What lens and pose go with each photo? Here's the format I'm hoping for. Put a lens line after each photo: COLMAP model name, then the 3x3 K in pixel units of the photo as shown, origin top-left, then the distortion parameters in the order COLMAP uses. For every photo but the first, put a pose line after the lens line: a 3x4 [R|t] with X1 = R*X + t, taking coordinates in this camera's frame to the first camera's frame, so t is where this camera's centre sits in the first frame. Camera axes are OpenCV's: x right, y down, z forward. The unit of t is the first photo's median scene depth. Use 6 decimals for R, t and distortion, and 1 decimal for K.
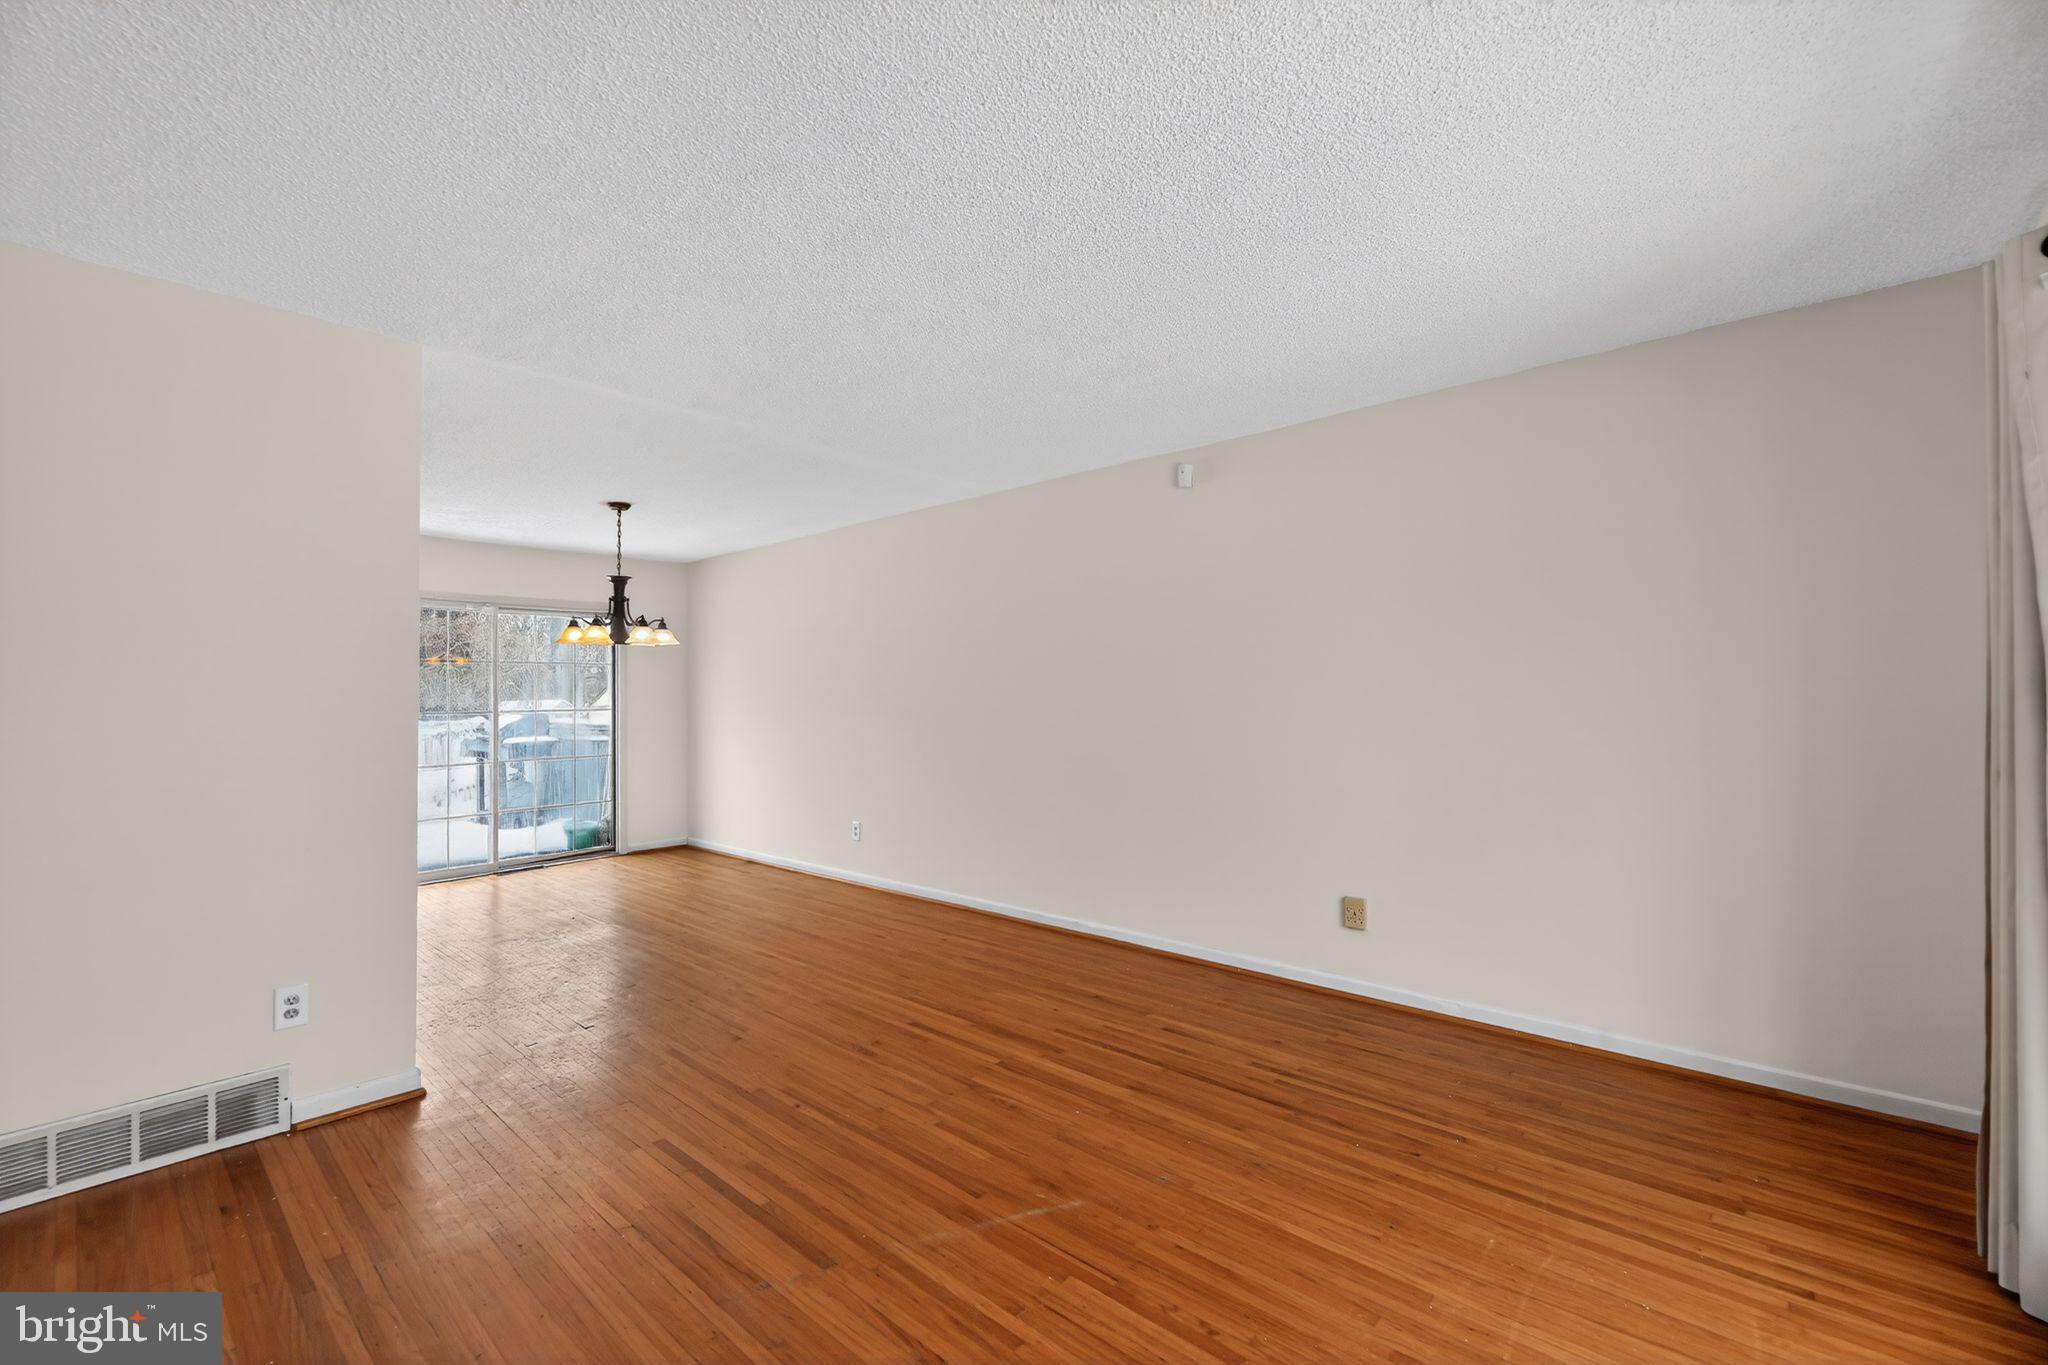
lens RADIAL K [[848.0, 0, 1011.6], [0, 848.0, 684.5], [0, 0, 1]] dist [-0.006655, -0.000910]
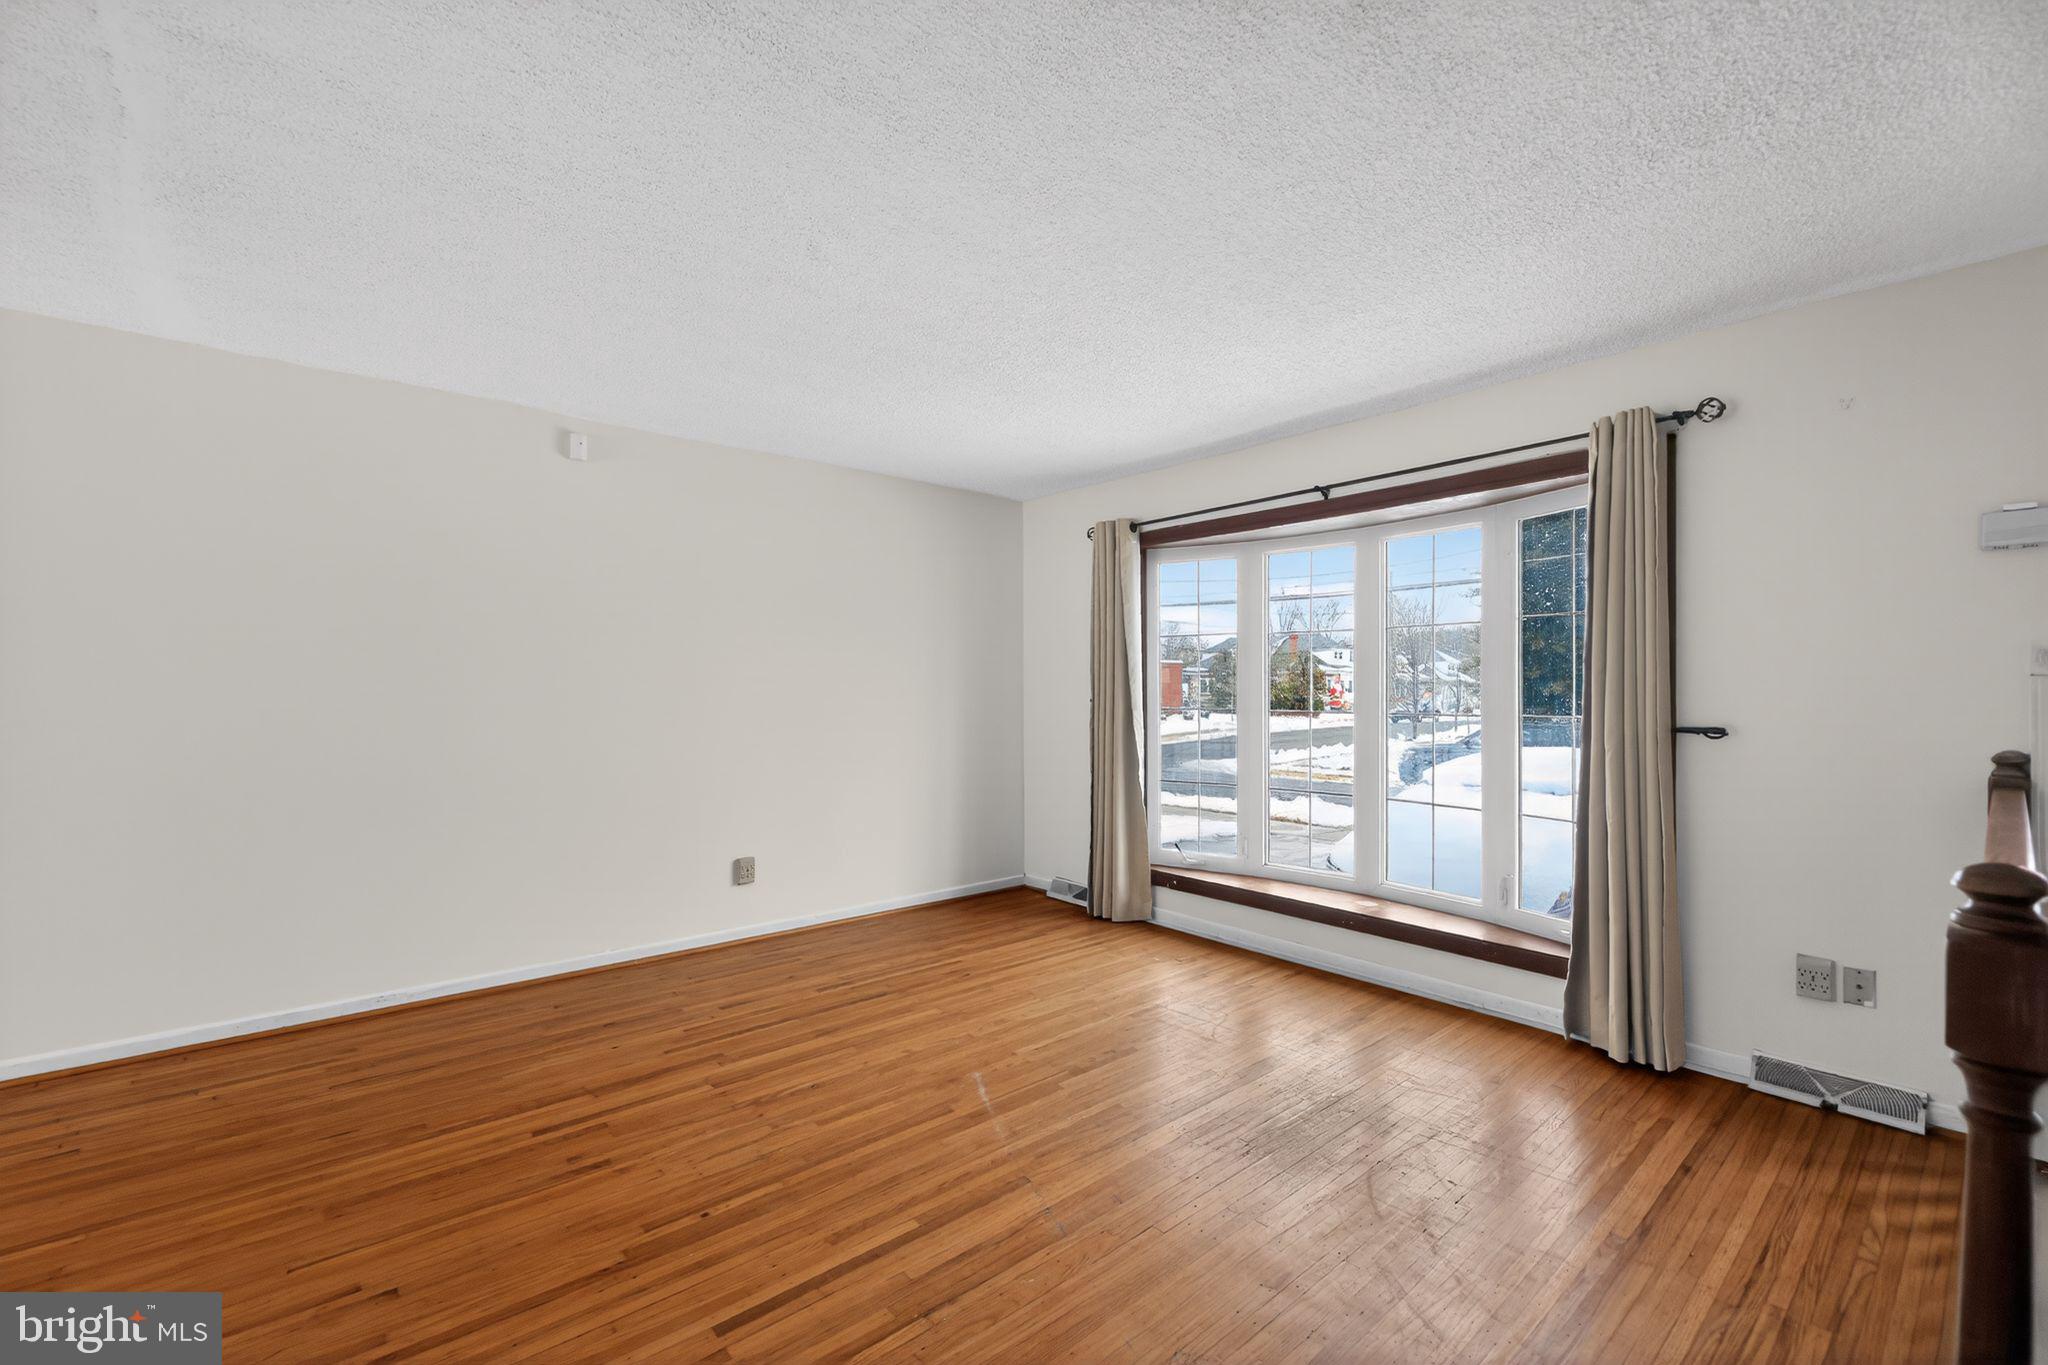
lens RADIAL K [[848.0, 0, 1007.7], [0, 848.0, 683.7], [0, 0, 1]] dist [-0.006655, -0.000910]
pose [[0.139235, 0.014410, 0.990155, -0.935383], [-0.013305, 0.999831, -0.012680, 0.020359], [-0.990170, -0.011408, 0.139403, 0.596906]]
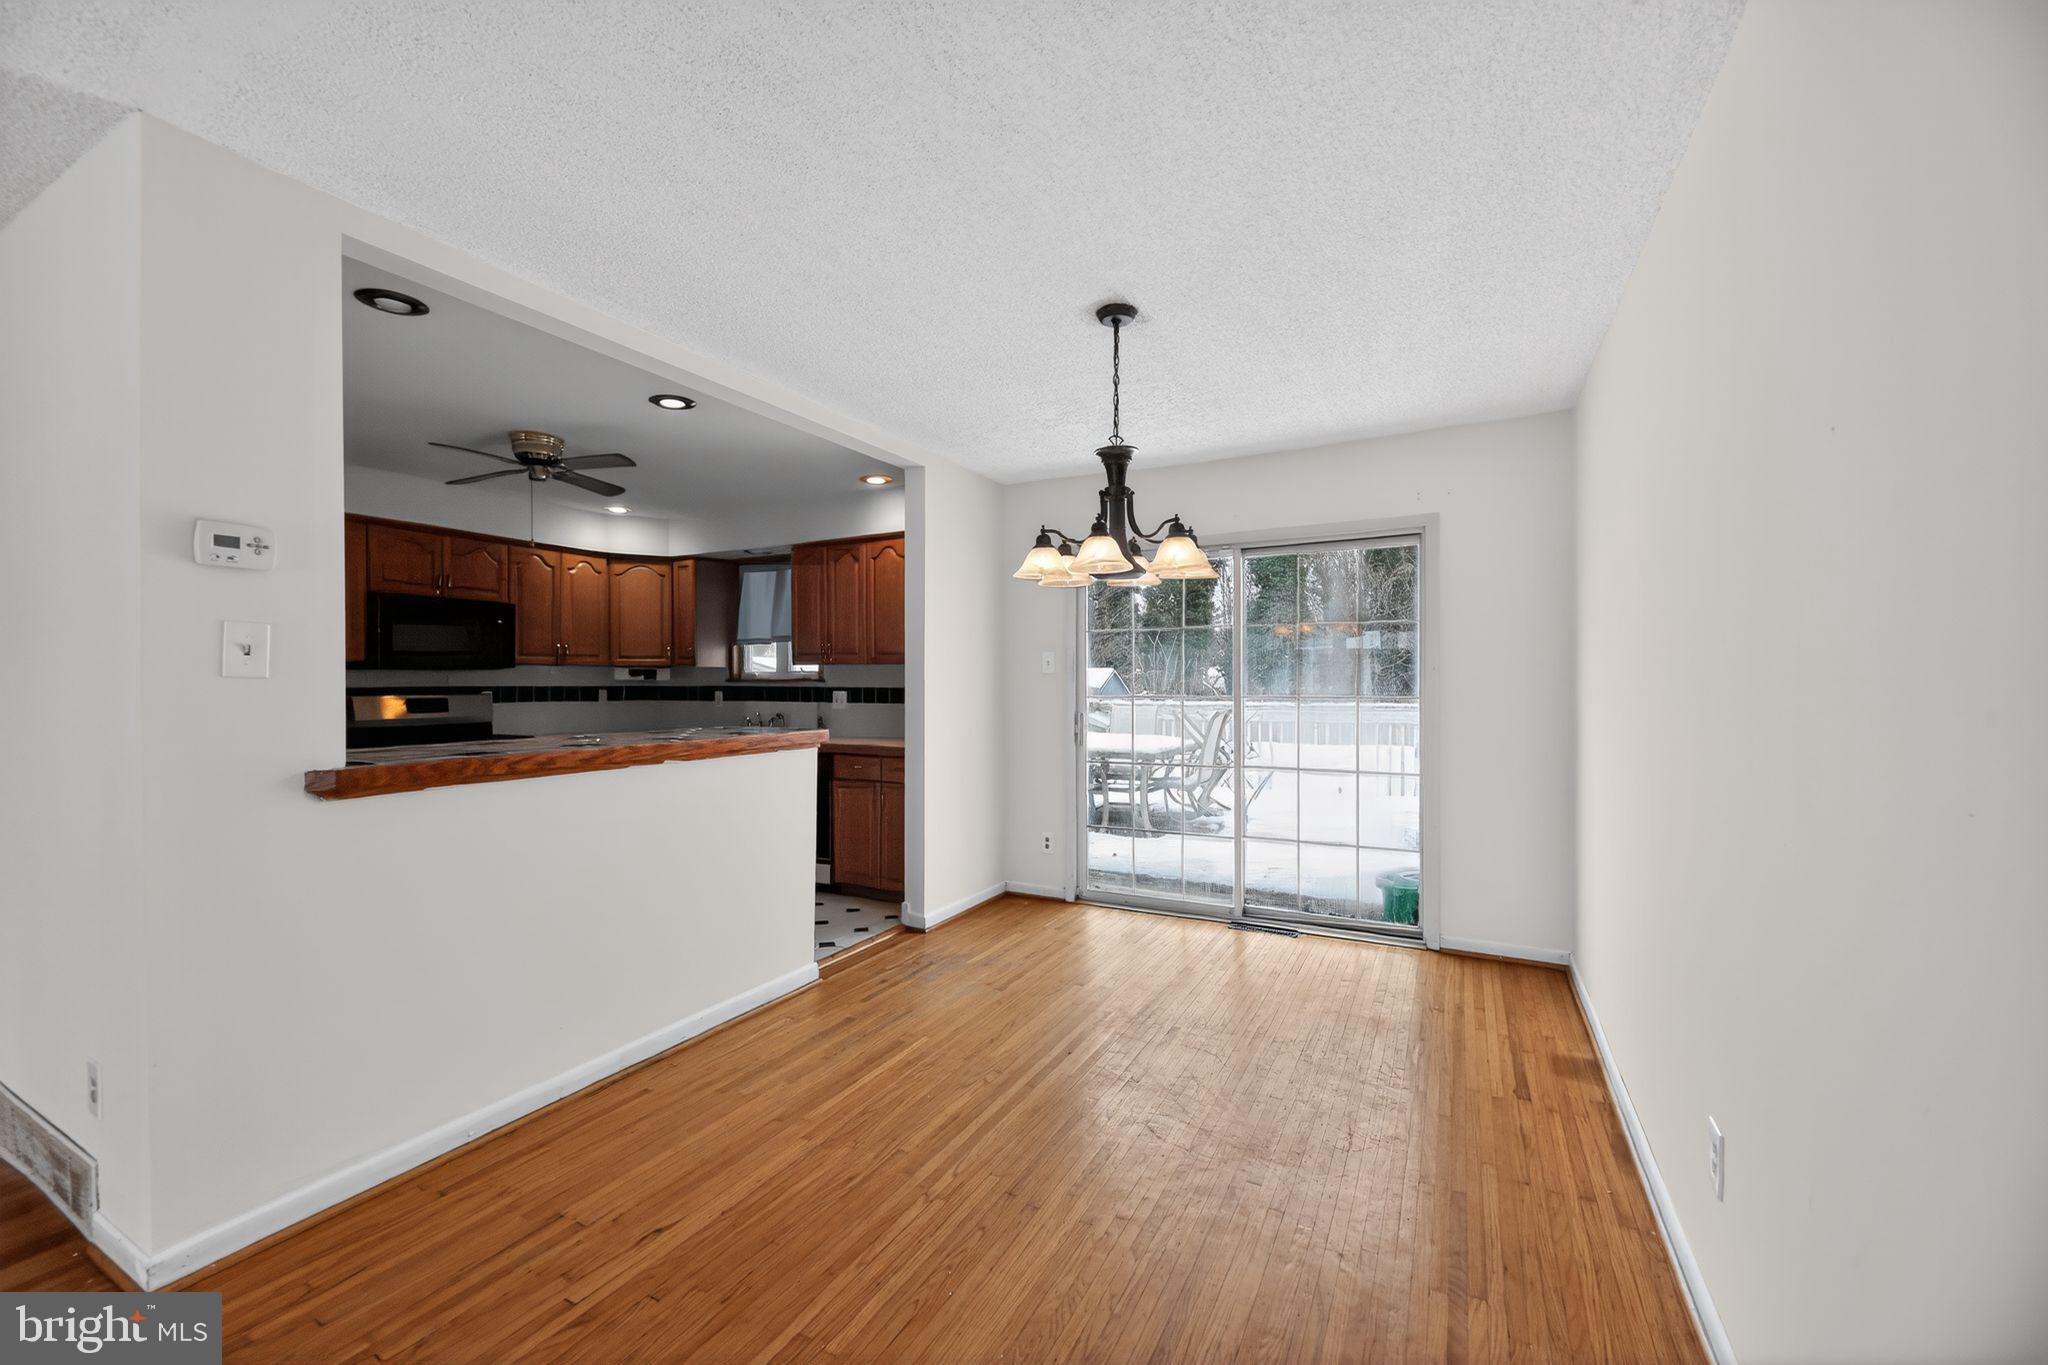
lens RADIAL K [[848.0, 0, 1026.0], [0, 848.0, 673.7], [0, 0, 1]] dist [-0.006655, -0.000910]
pose [[0.252140, 0.004603, -0.967680, 0.065298], [0.012424, 0.999891, 0.007993, 0.015838], [0.967611, -0.014037, 0.252055, 1.467763]]
